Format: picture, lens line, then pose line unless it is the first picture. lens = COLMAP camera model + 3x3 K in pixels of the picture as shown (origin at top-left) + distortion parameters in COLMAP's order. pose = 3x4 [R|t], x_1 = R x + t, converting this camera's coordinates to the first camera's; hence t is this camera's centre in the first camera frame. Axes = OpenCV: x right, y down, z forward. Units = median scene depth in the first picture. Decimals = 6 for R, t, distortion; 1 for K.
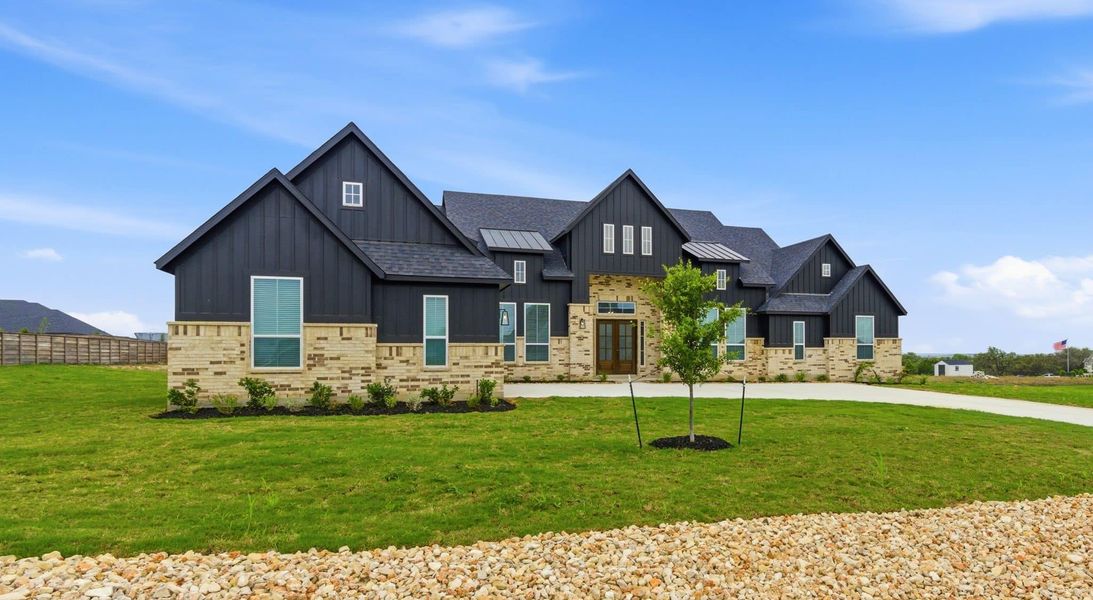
lens RADIAL K [[709.4, 0, 630.7], [0, 709.4, 358.0], [0, 0, 1]] dist [-0.021840, -0.000381]
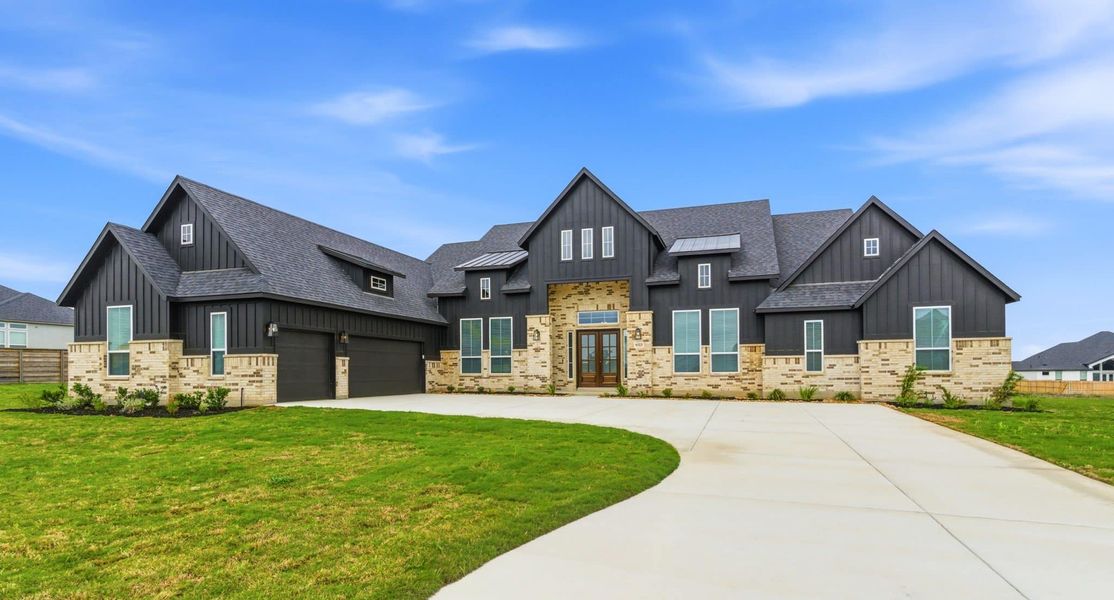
lens RADIAL K [[562.9, 0, 522.6], [0, 562.9, 370.7], [0, 0, 1]] dist [-0.008931, -0.000601]
pose [[0.780050, -0.003668, -0.625706, 0.374571], [-0.000152, 0.999982, -0.006051, 0.005411], [0.625717, 0.004816, 0.780035, 0.349109]]
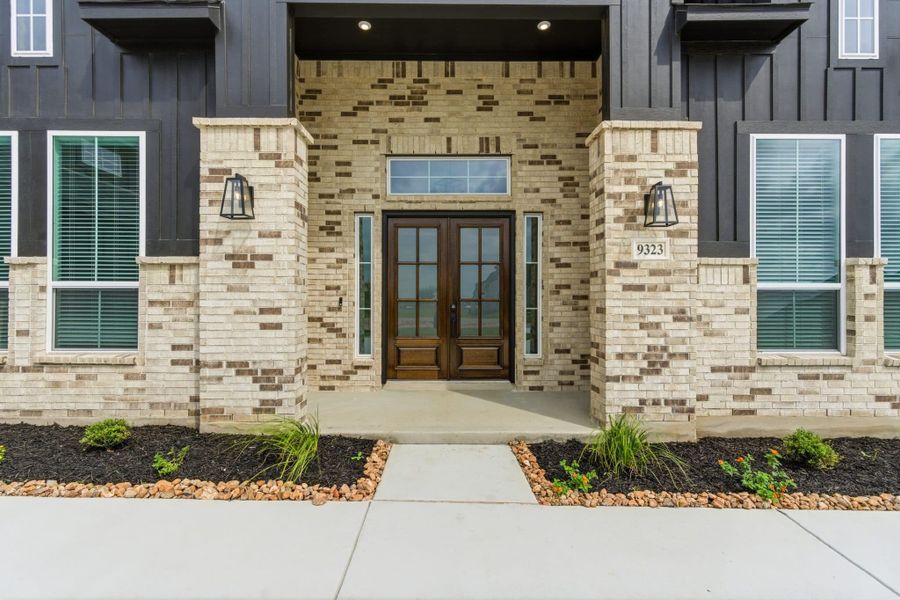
lens RADIAL K [[410.6, 0, 444.6], [0, 410.6, 300.9], [0, 0, 1]] dist [-0.002375, 0.001953]
pose [[0.952435, 0.002007, -0.304736, 0.035949], [-0.005102, 0.999943, -0.009360, -0.011900], [0.304700, 0.010470, 0.952391, 0.823016]]
